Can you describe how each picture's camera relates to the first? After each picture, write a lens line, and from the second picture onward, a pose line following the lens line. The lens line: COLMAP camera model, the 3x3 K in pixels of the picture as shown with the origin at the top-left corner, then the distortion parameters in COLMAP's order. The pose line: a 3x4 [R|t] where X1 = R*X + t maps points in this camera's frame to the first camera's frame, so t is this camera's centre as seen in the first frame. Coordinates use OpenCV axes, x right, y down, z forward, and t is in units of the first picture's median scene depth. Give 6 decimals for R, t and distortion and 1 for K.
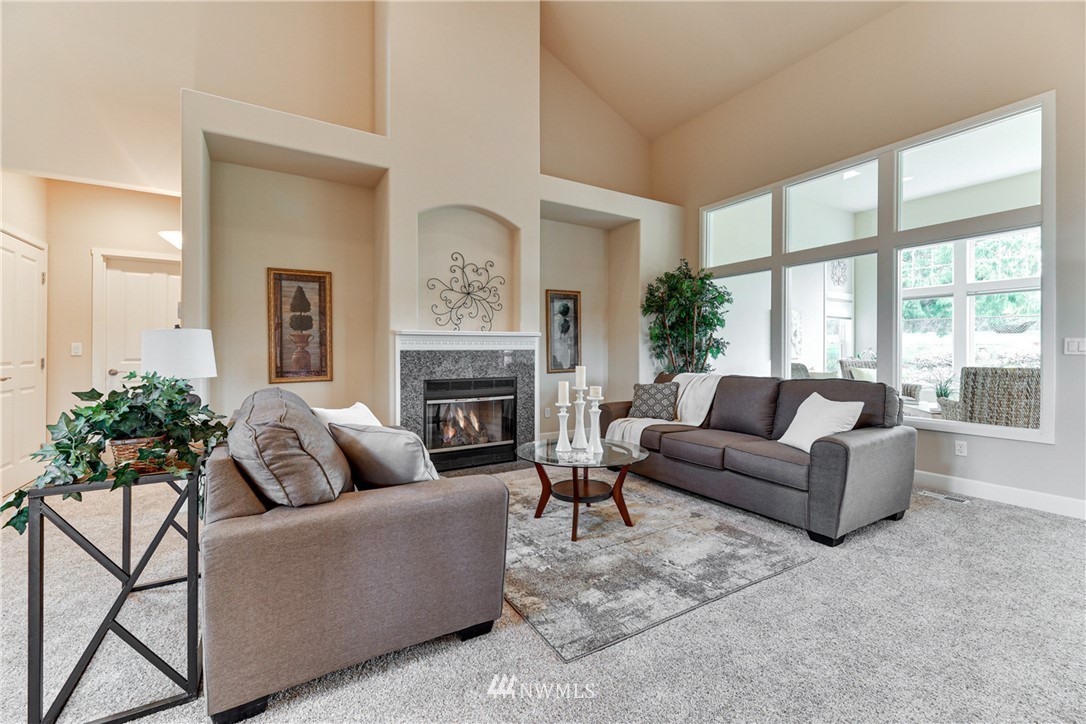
lens RADIAL K [[449.8, 0, 526.8], [0, 449.8, 351.7], [0, 0, 1]] dist [0.002733, 0.000533]
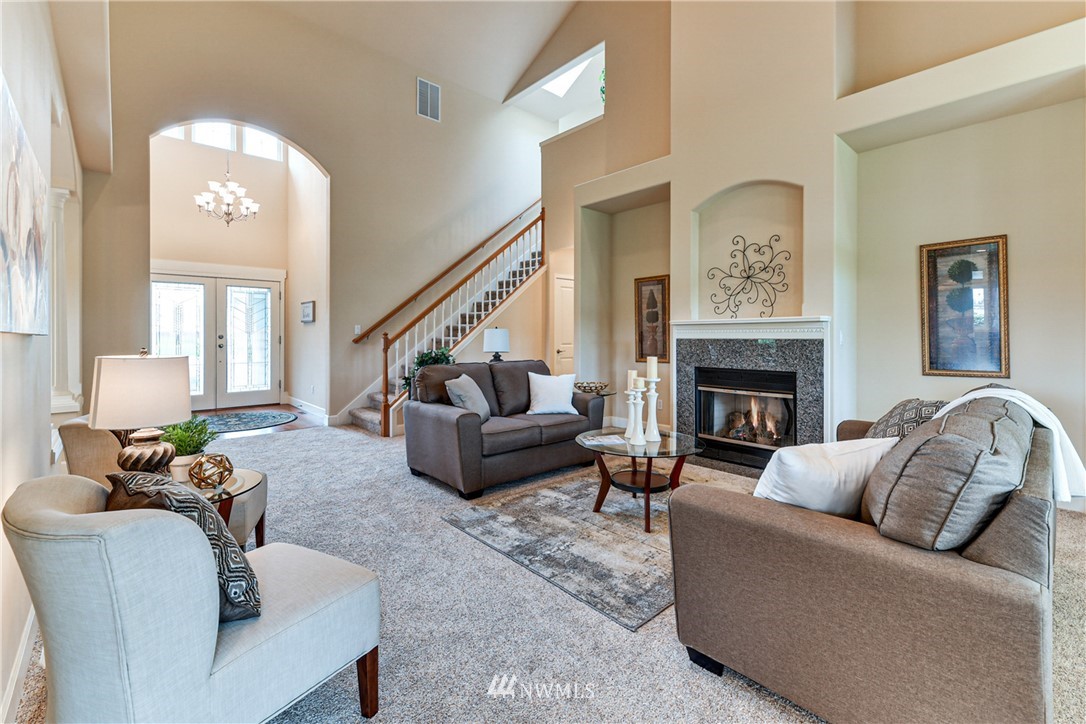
lens RADIAL K [[496.0, 0, 538.5], [0, 496.0, 339.6], [0, 0, 1]] dist [-0.017753, -0.000440]
pose [[0.158563, 0.008780, -0.987310, 0.870509], [-0.001941, 0.999961, 0.008581, -0.010330], [0.987347, 0.000556, 0.158574, 0.452174]]
